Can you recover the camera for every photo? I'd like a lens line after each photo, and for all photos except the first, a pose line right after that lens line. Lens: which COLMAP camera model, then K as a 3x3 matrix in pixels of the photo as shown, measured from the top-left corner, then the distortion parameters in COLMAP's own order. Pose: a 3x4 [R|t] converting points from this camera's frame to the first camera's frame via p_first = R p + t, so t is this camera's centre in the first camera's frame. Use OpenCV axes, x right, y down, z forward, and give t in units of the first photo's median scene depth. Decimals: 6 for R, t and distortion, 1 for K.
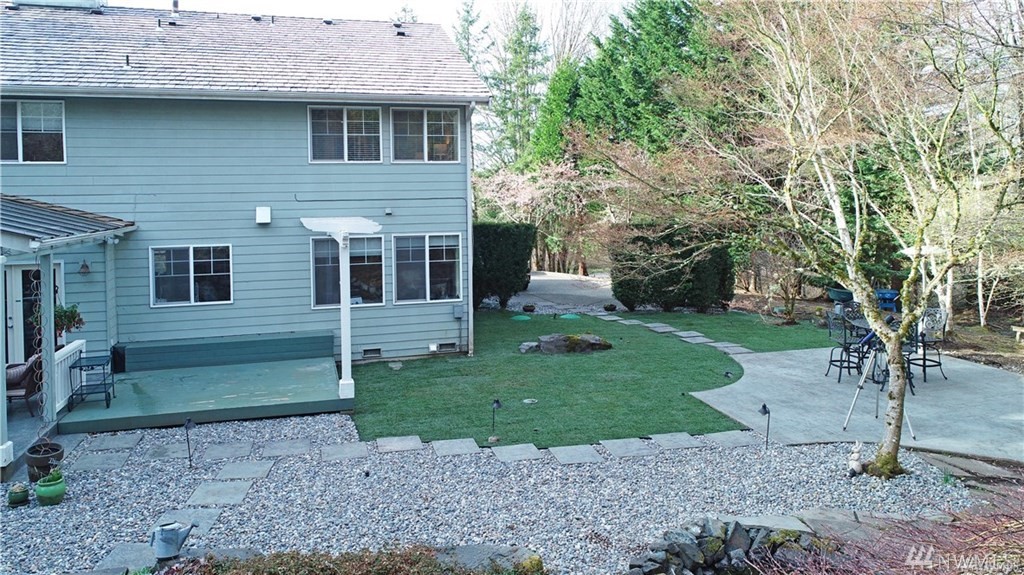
lens RADIAL K [[685.6, 0, 512.0], [0, 685.6, 287.5], [0, 0, 1]] dist [-0.003166, -0.000549]
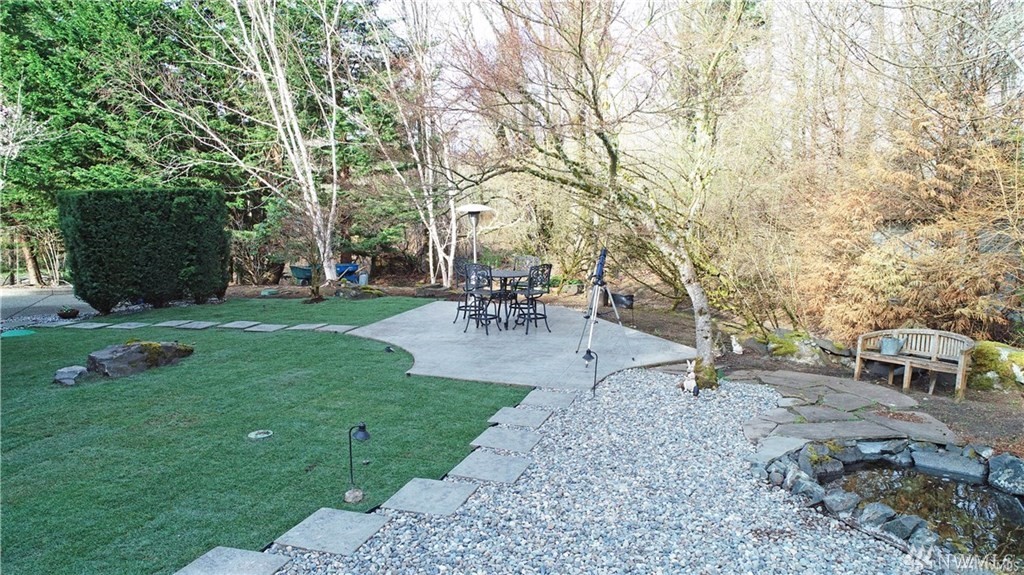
lens RADIAL K [[685.6, 0, 512.0], [0, 685.6, 287.5], [0, 0, 1]] dist [-0.003166, -0.000549]
pose [[0.578251, -0.107849, 0.808699, -0.242418], [0.105635, 0.992778, 0.056865, 0.015534], [-0.808991, 0.052545, 0.585468, 0.318408]]
